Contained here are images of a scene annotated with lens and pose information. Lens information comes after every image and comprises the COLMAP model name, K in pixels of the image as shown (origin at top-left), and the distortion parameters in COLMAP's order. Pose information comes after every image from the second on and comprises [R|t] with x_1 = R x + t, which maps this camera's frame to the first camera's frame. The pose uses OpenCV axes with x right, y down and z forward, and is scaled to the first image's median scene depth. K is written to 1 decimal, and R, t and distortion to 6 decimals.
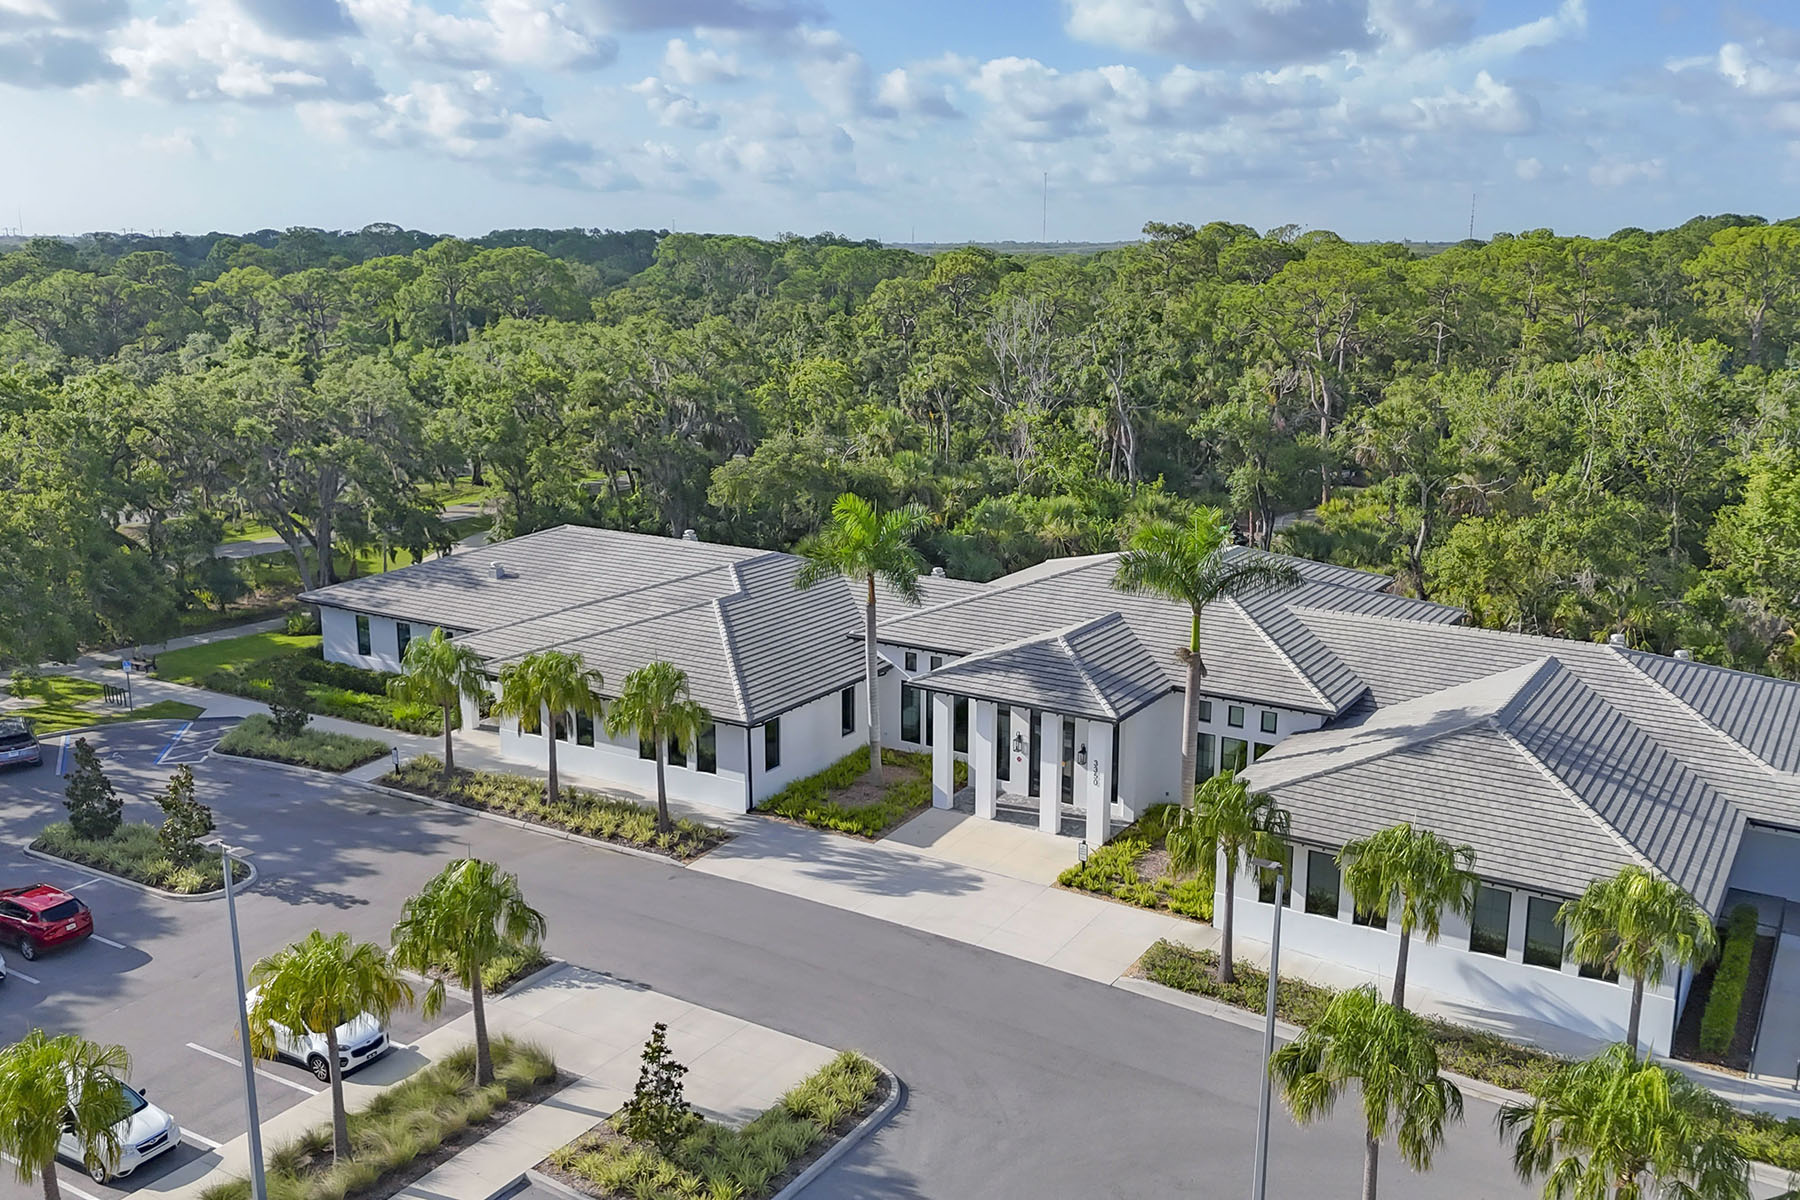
lens RADIAL K [[1576.3, 0, 900.0], [0, 1576.3, 600.0], [0, 0, 1]] dist [0.039858, -0.002818]
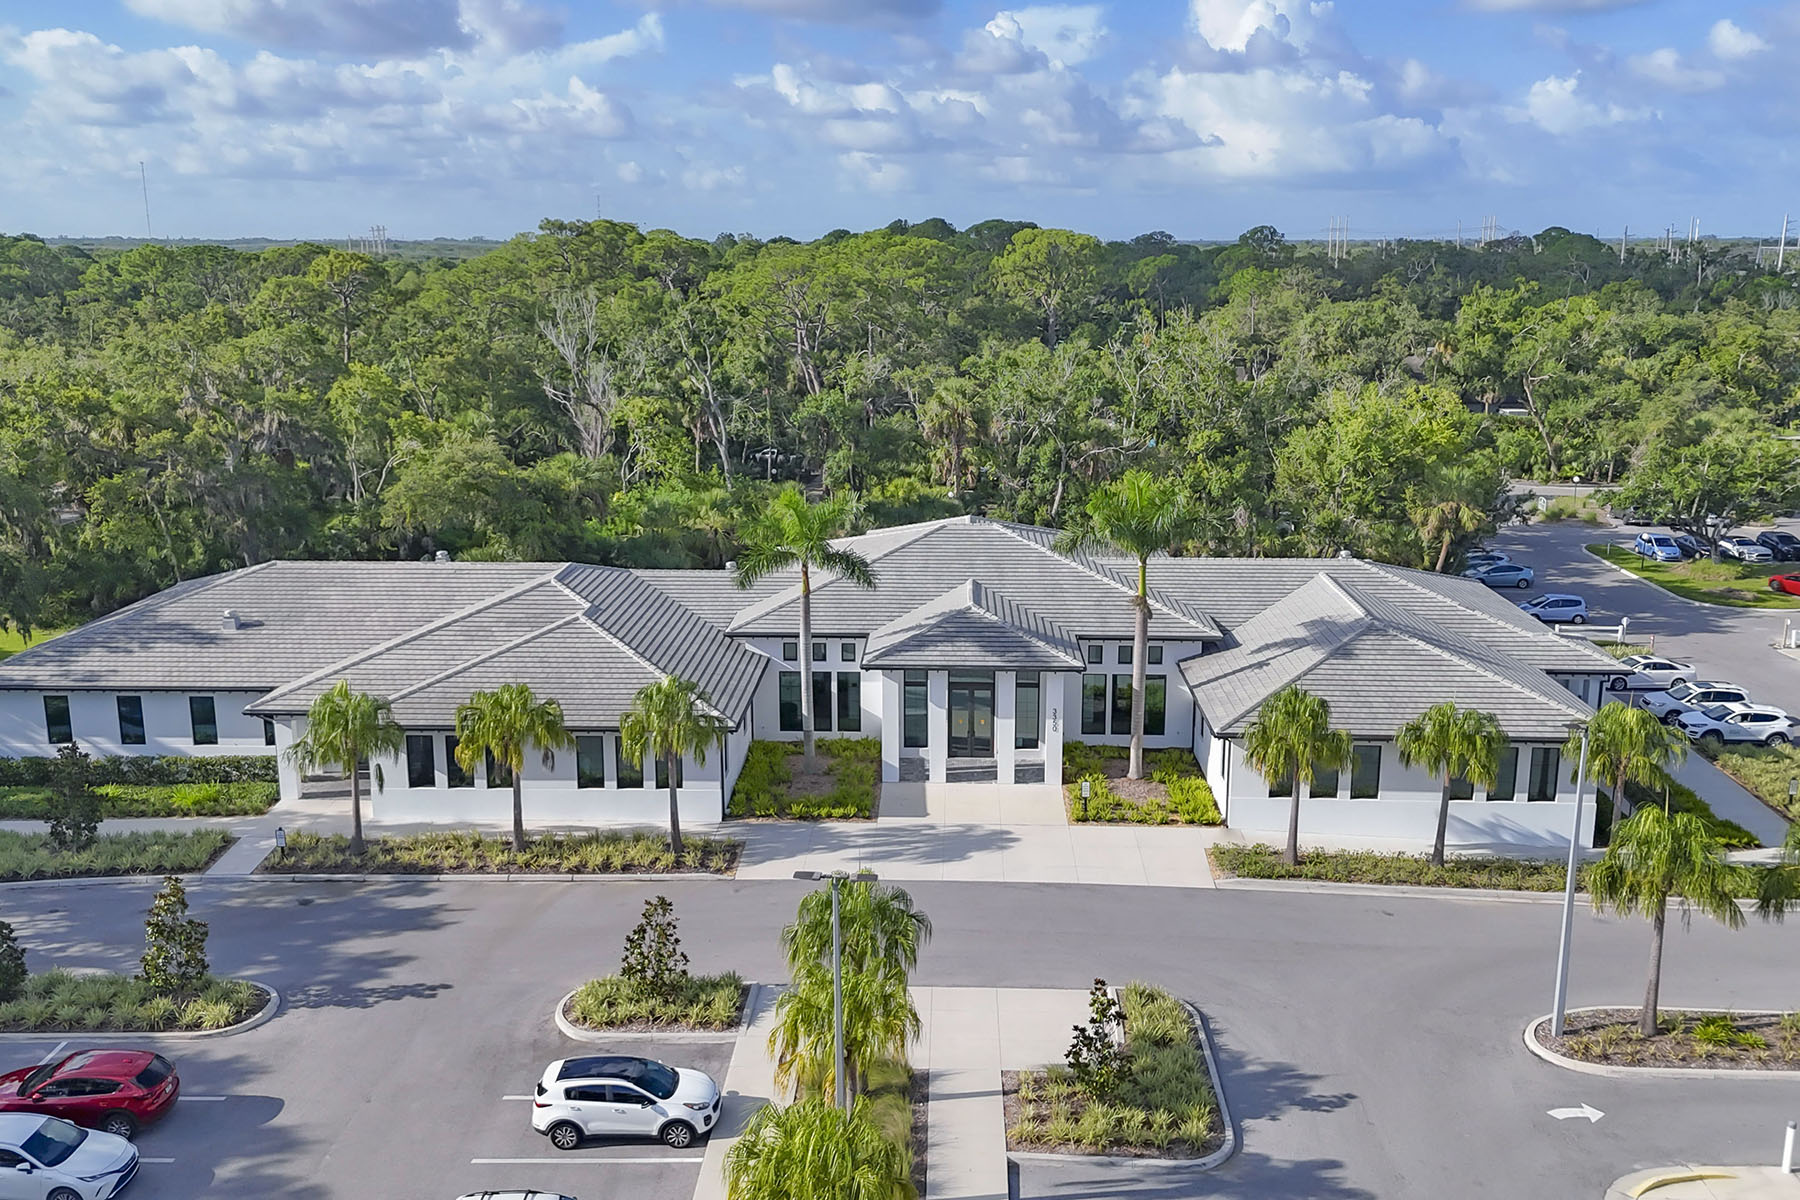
lens RADIAL K [[1576.3, 0, 900.0], [0, 1576.3, 600.0], [0, 0, 1]] dist [0.039858, -0.002818]
pose [[0.863960, -0.115518, 0.490132, -0.482937], [0.115033, 0.992870, 0.031238, -0.019578], [-0.490246, 0.029393, 0.871088, 0.092036]]
